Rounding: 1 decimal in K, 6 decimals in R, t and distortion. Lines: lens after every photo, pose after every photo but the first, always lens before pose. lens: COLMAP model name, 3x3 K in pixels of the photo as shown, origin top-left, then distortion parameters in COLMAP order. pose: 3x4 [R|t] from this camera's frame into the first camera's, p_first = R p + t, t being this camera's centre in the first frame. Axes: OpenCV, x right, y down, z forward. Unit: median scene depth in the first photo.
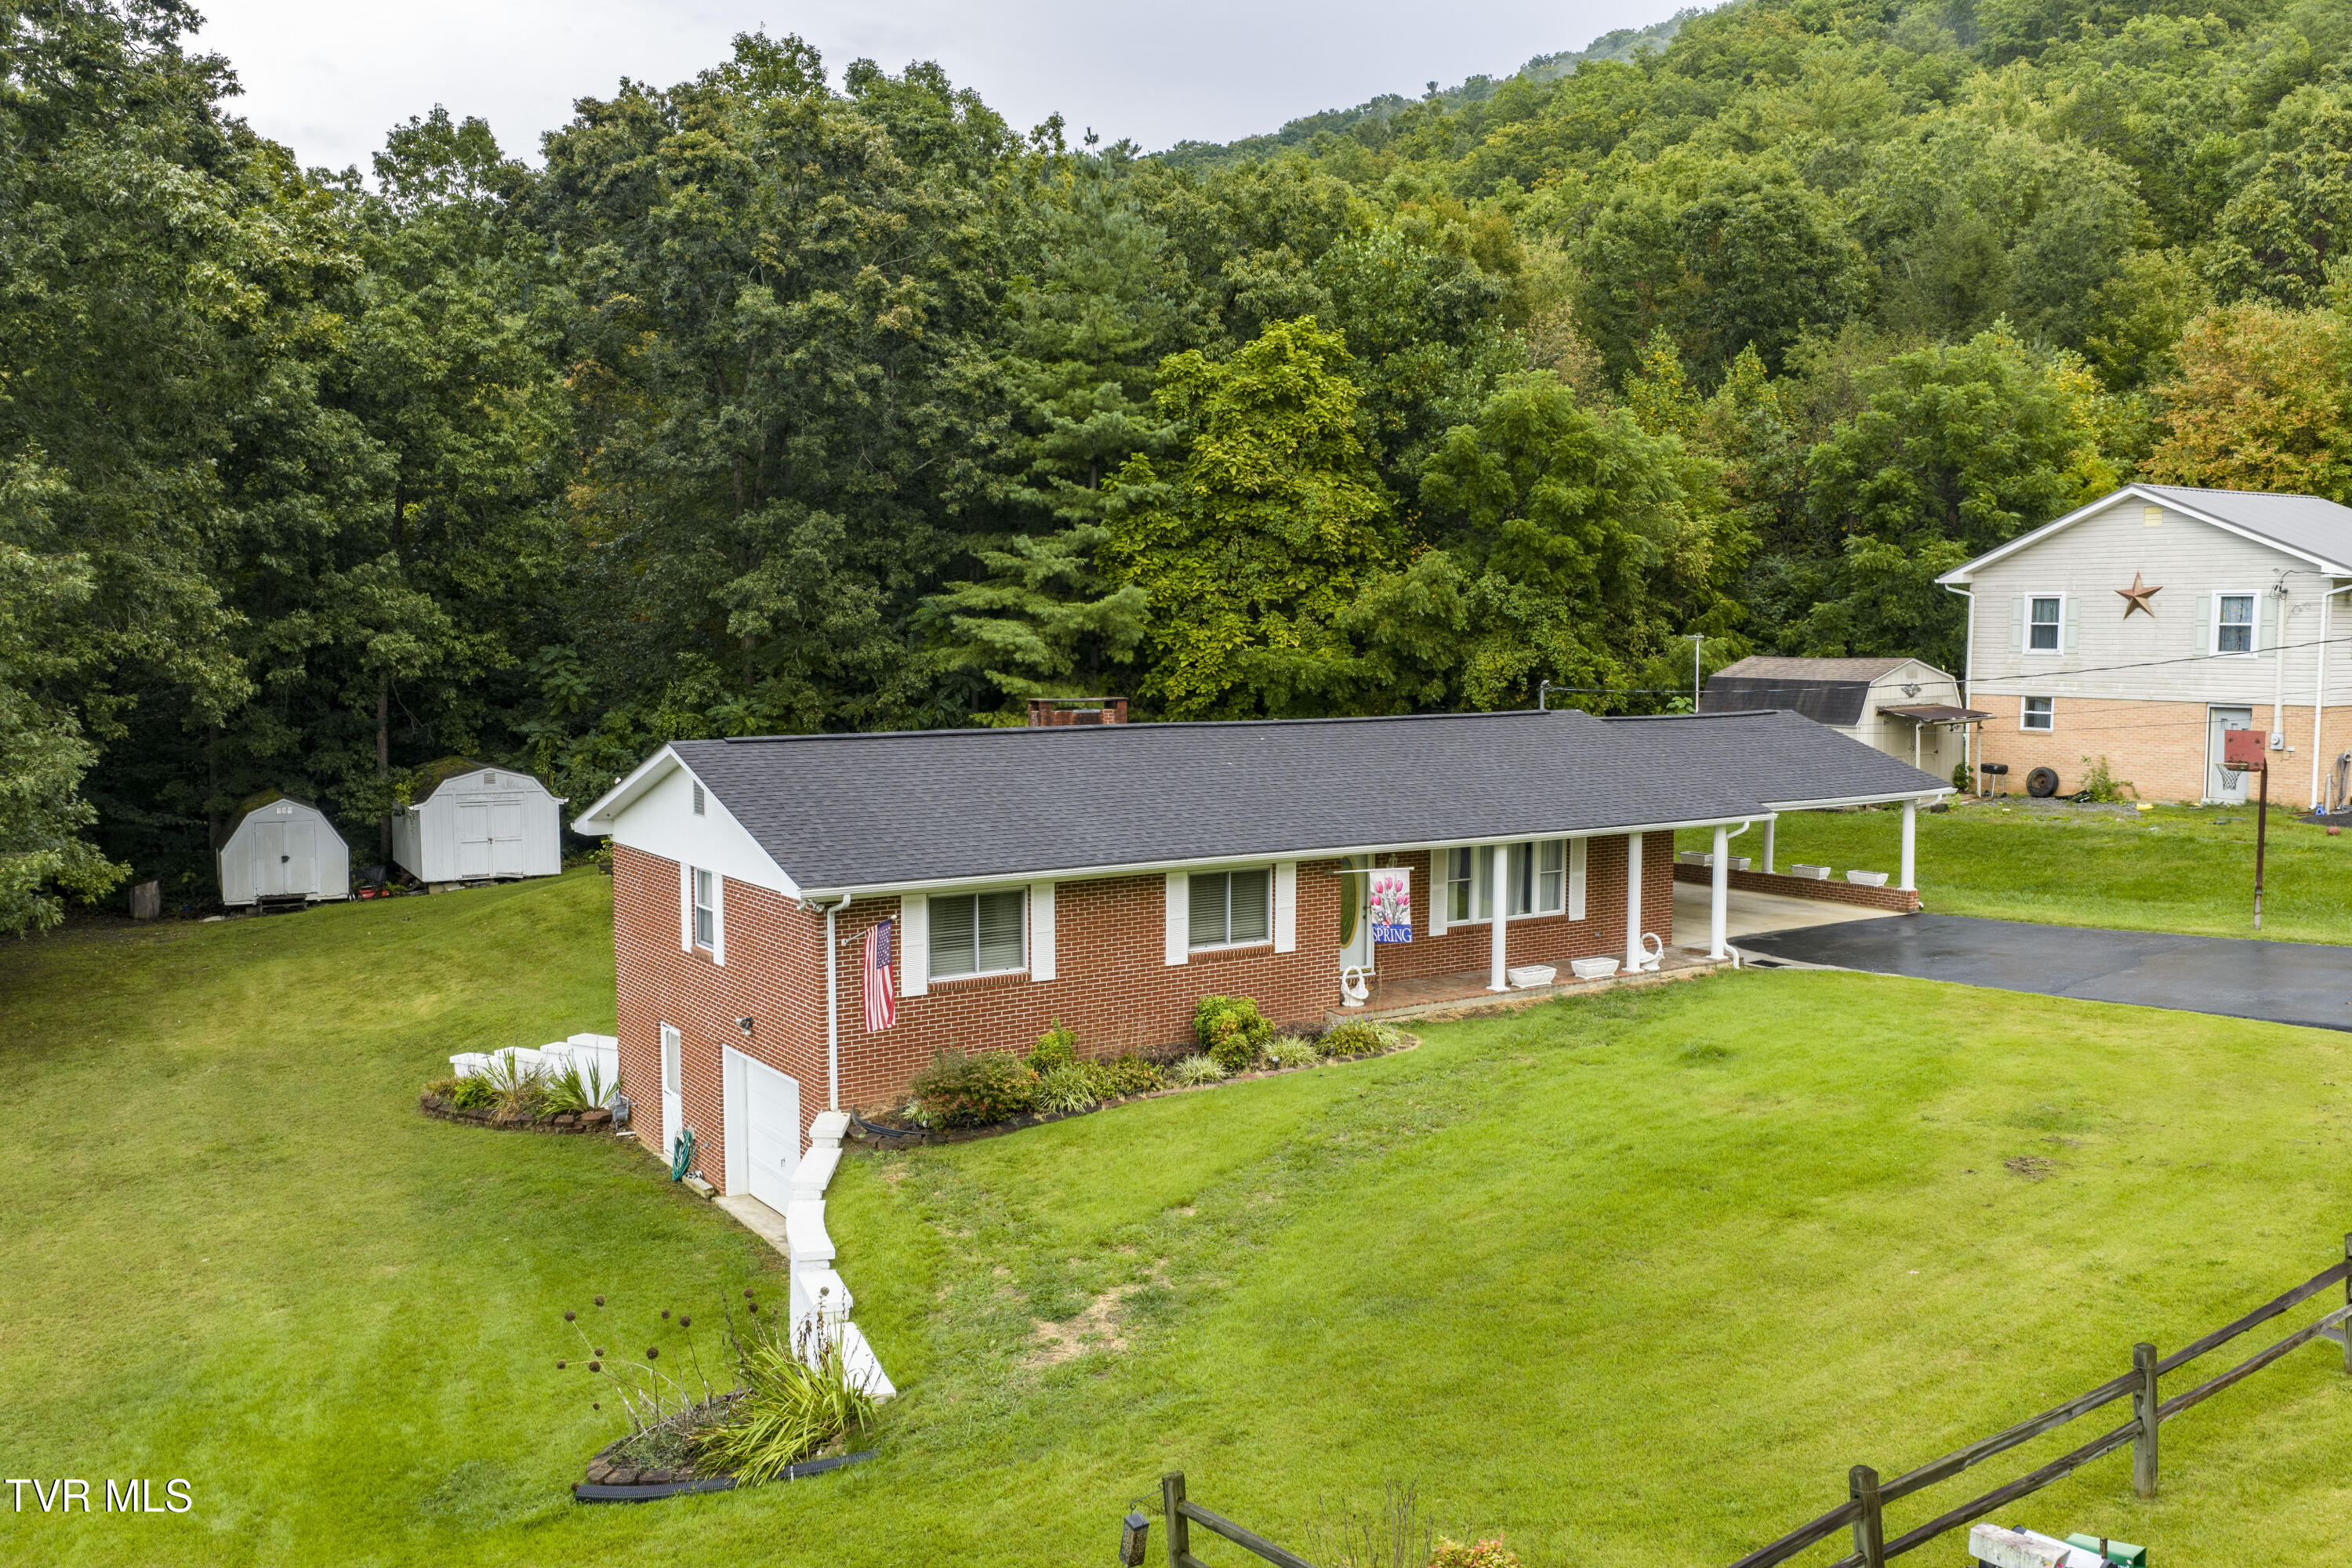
lens RADIAL K [[1932.7, 0, 1176.0], [0, 1932.7, 784.0], [0, 0, 1]] dist [0.054445, -0.135253]
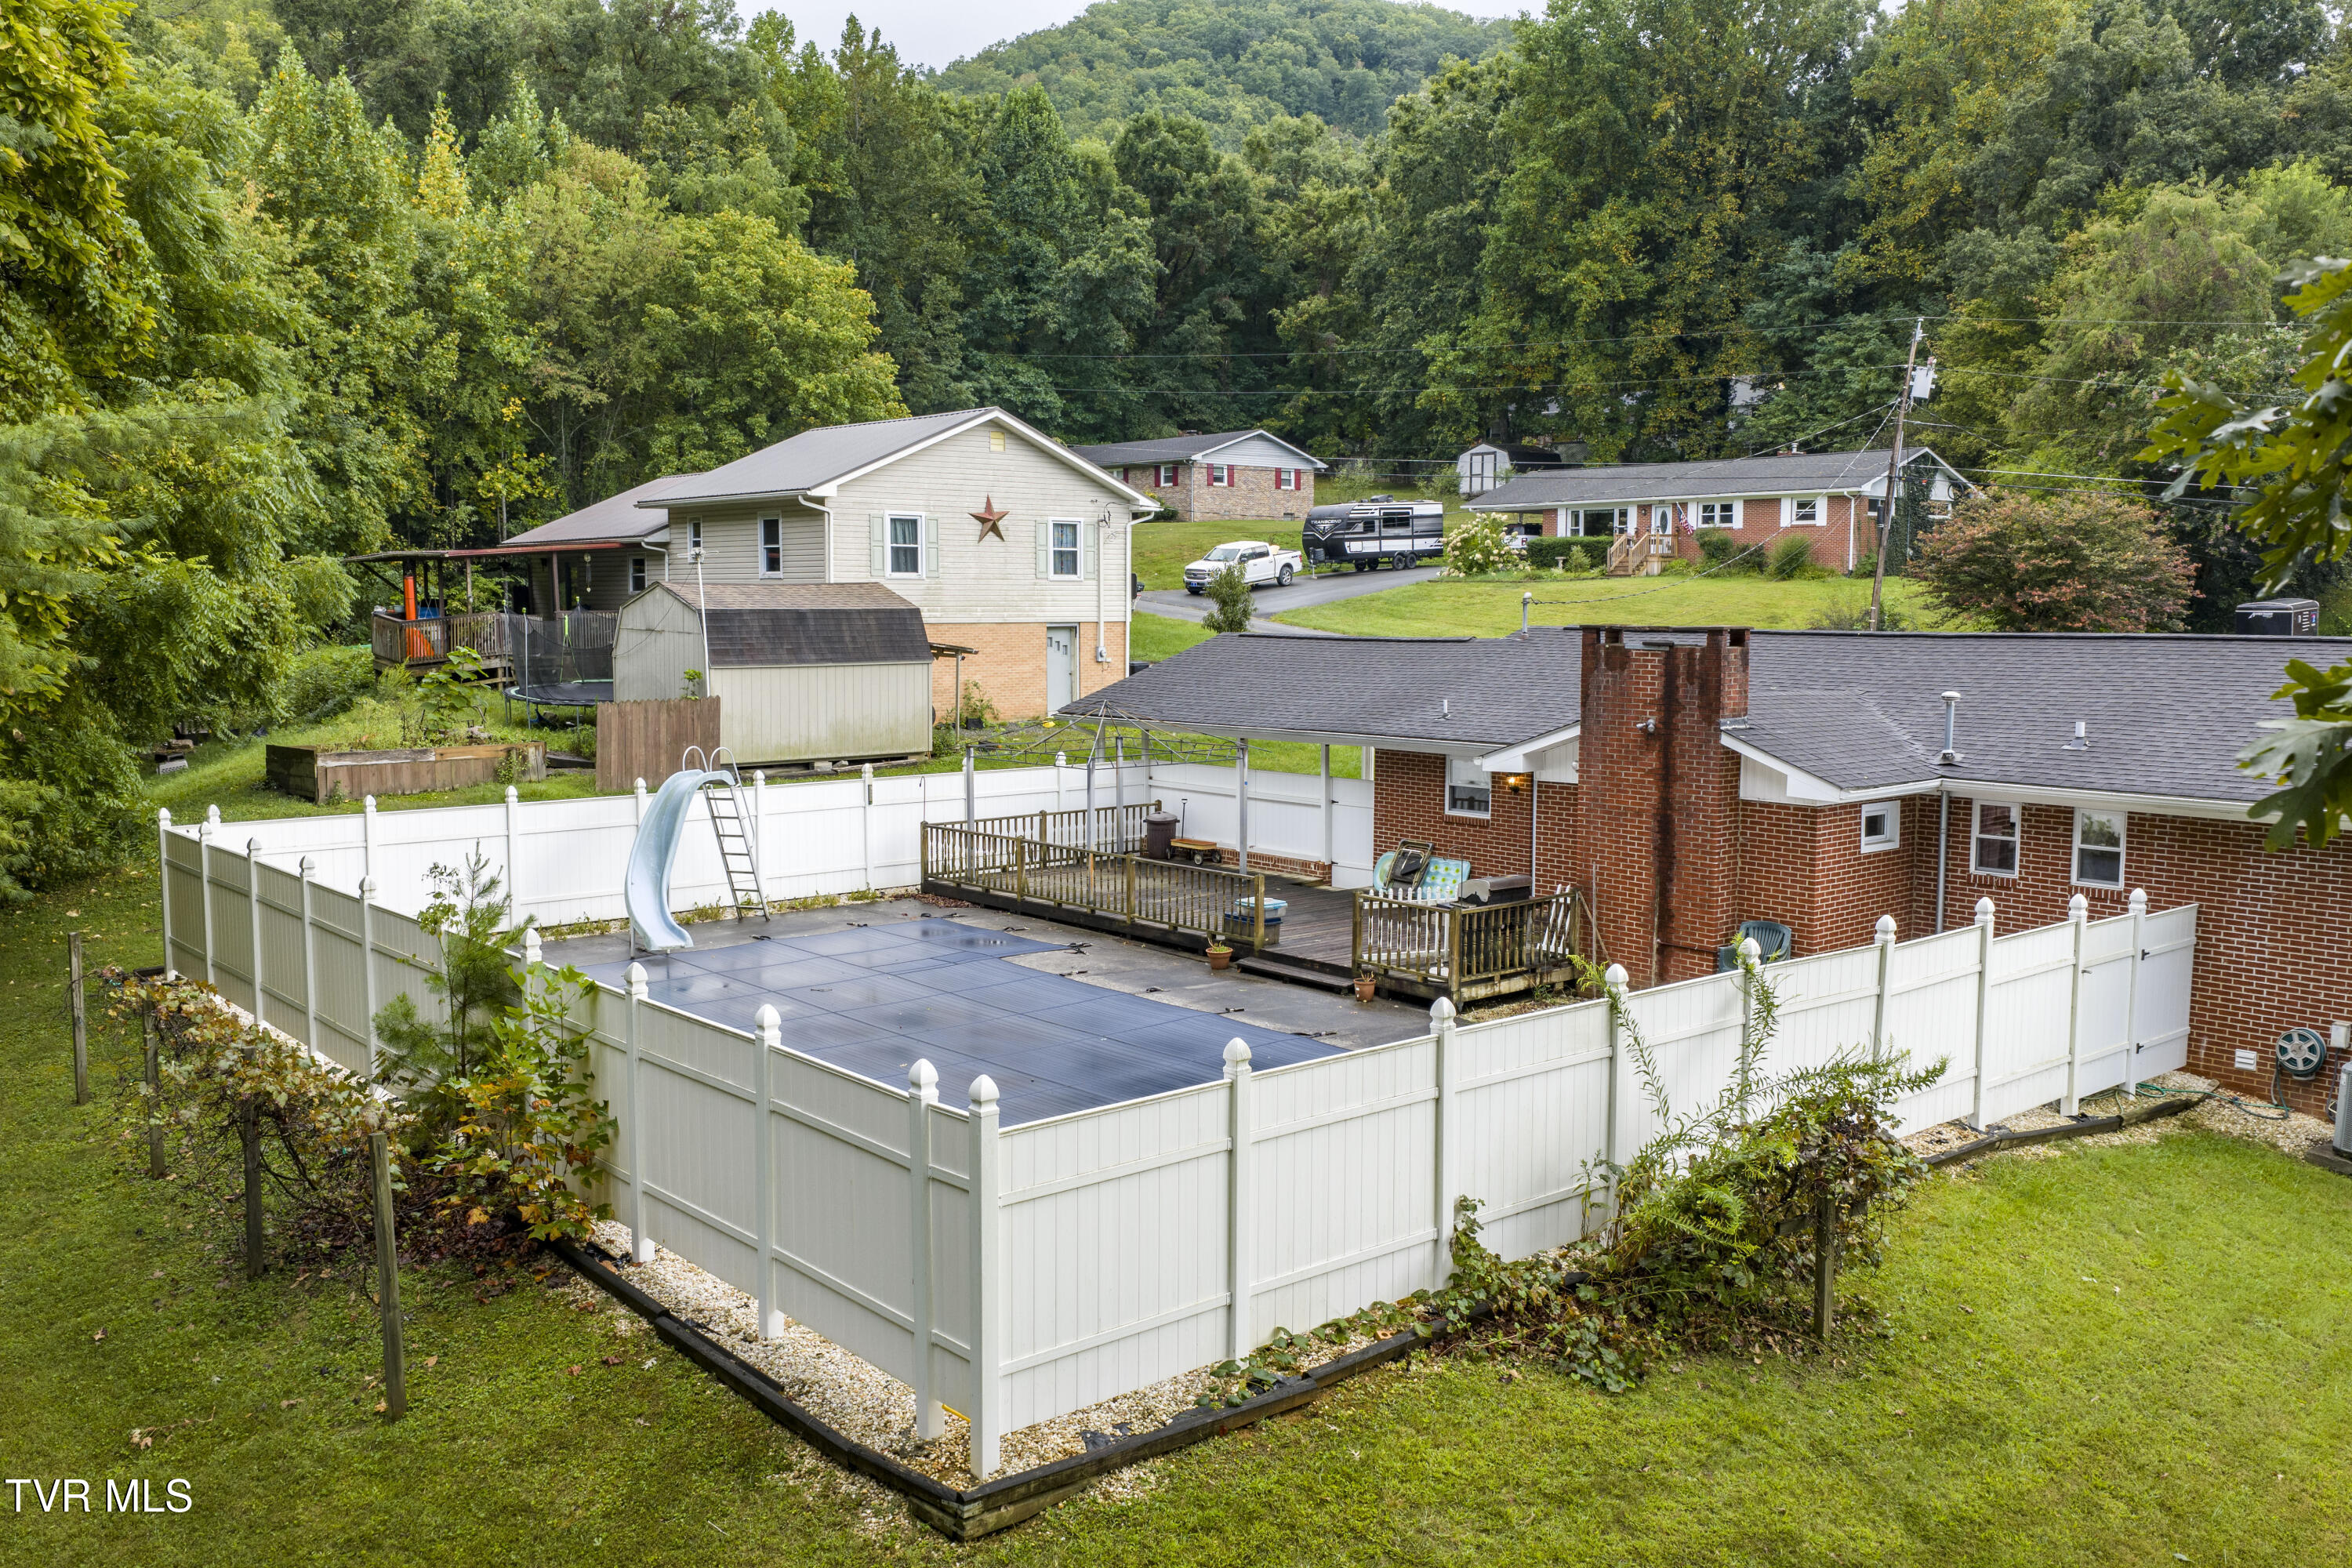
lens RADIAL K [[1918.5, 0, 1176.0], [0, 1918.5, 784.0], [0, 0, 1]] dist [0.003796, 0.001535]
pose [[-0.113915, -0.100706, 0.988373, -0.414567], [0.076703, 0.990988, 0.109813, -0.050416], [-0.990525, 0.088320, -0.105164, 0.818975]]
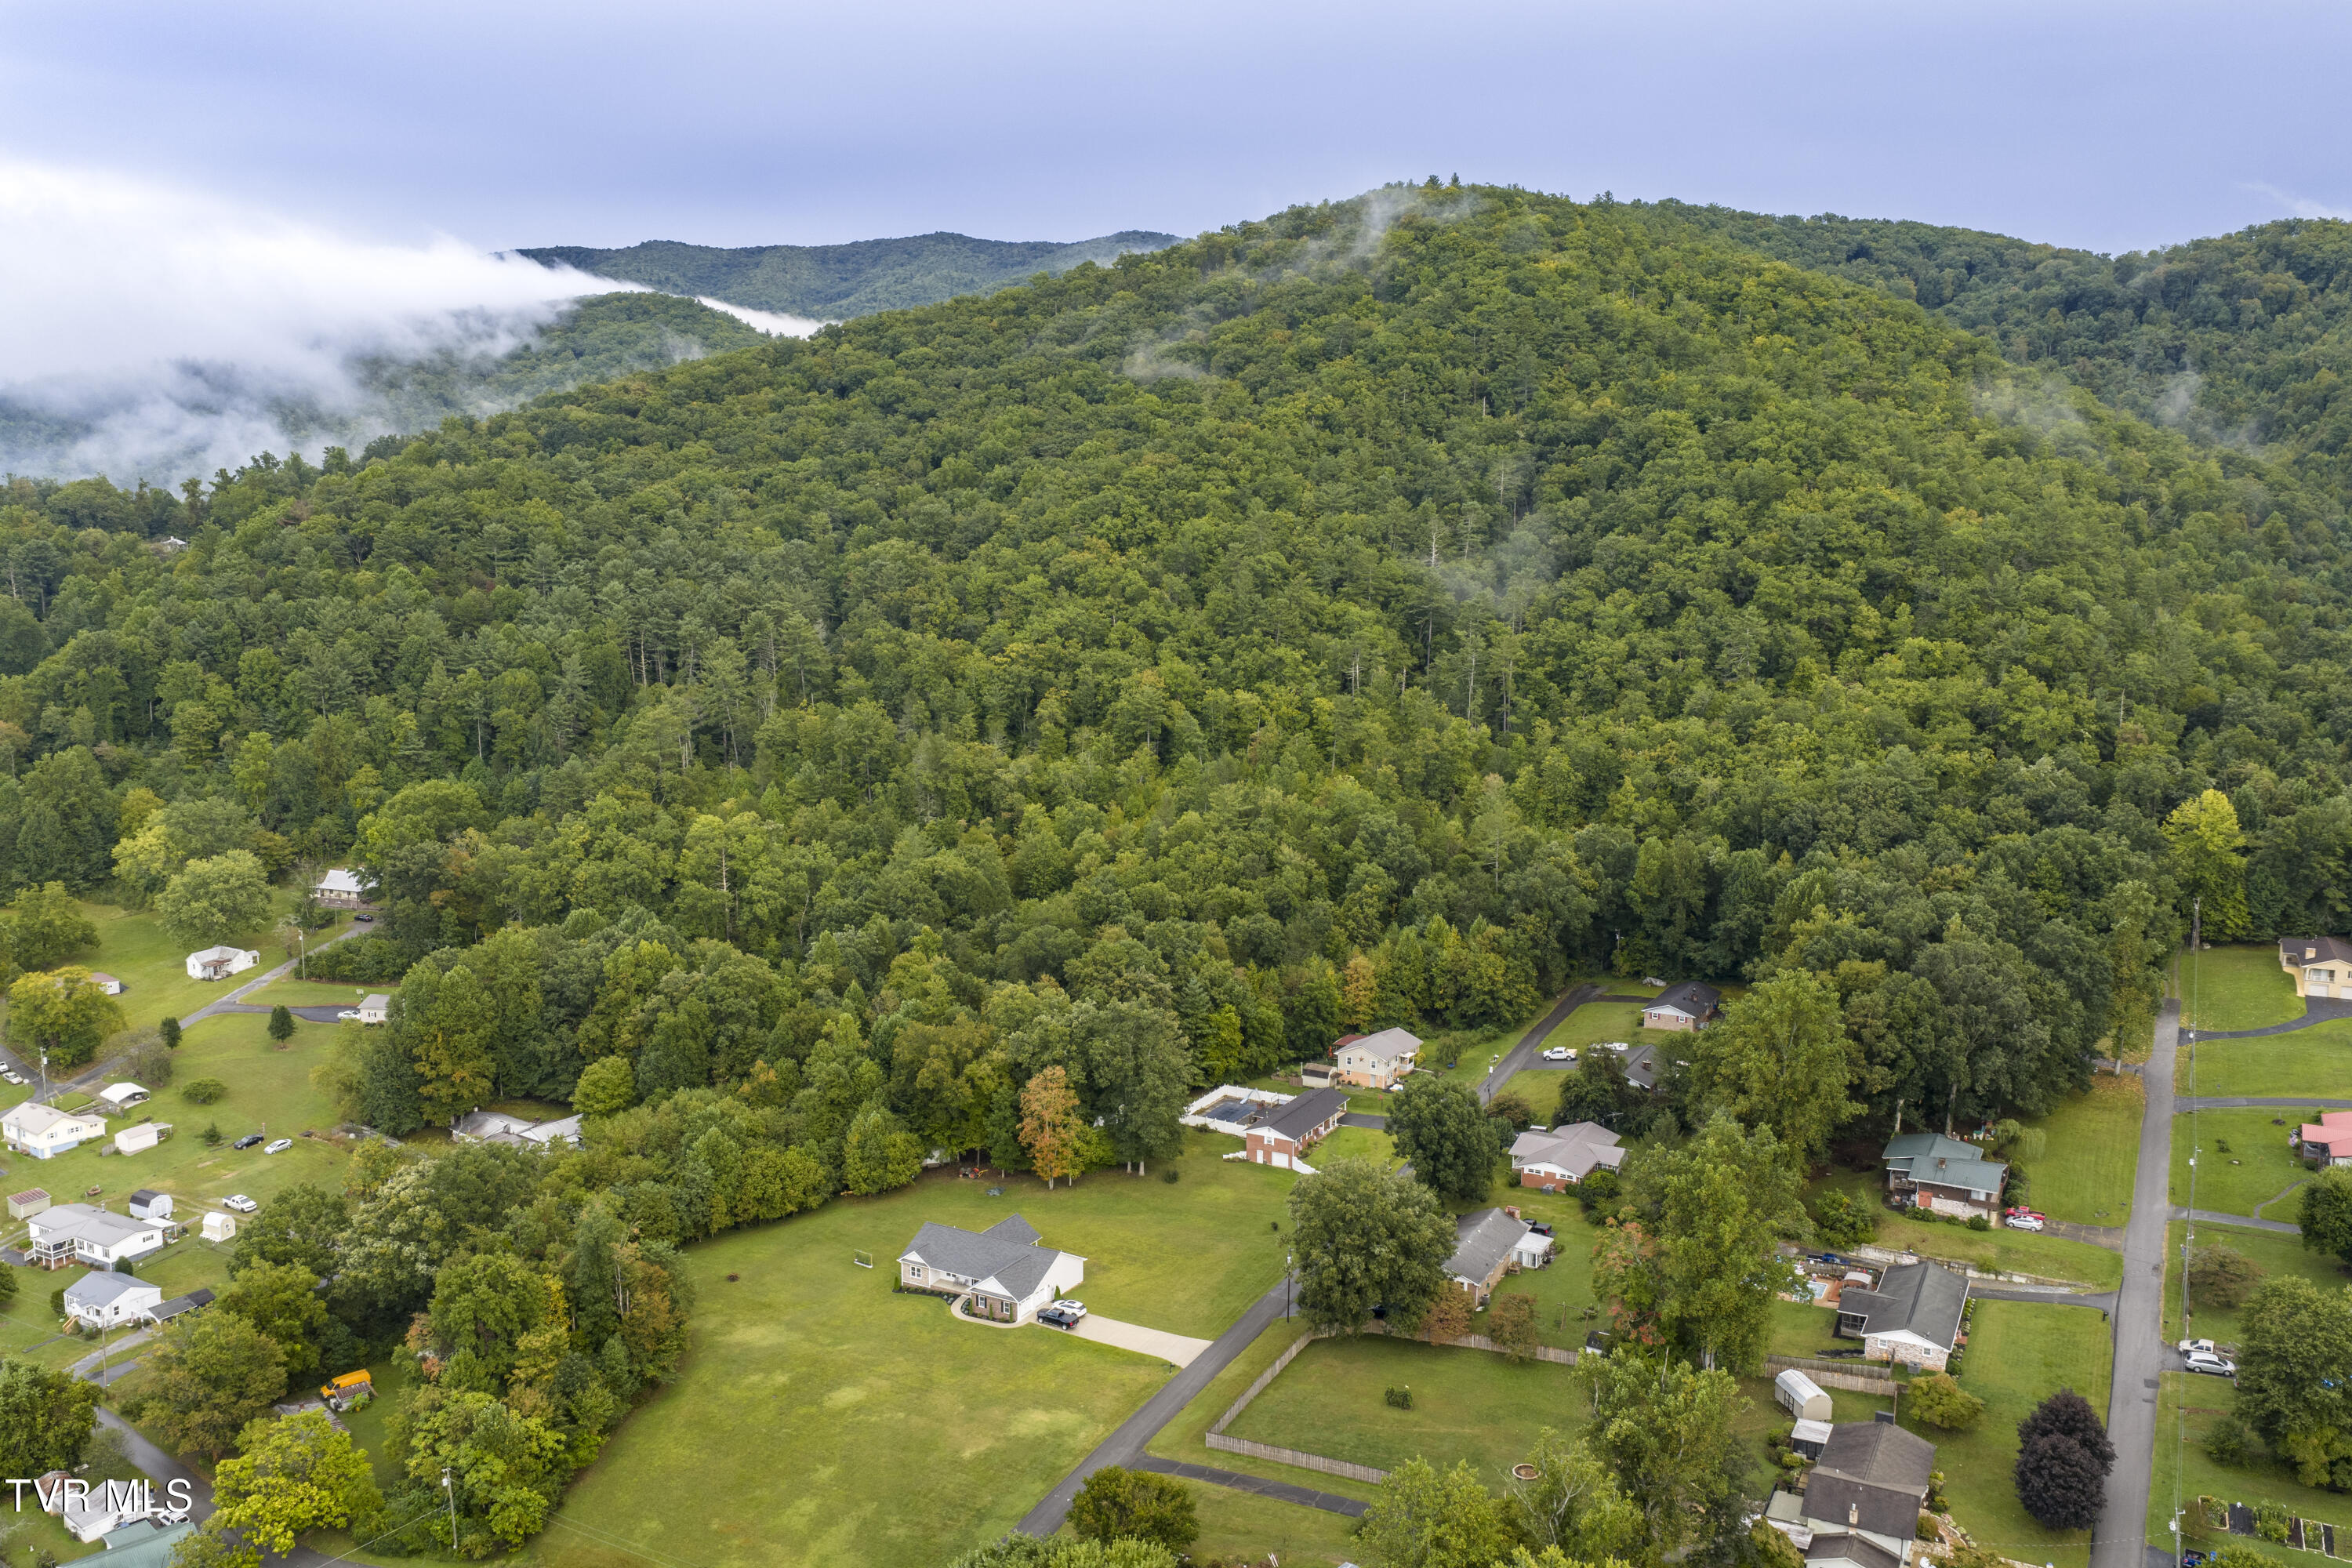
lens RADIAL K [[1932.7, 0, 1176.0], [0, 1932.7, 784.0], [0, 0, 1]] dist [0.054445, -0.135253]
pose [[0.884856, -0.065369, 0.461255, -2.847200], [0.037276, 0.996867, 0.069766, -1.383537], [-0.464370, -0.044539, 0.884520, -4.248361]]
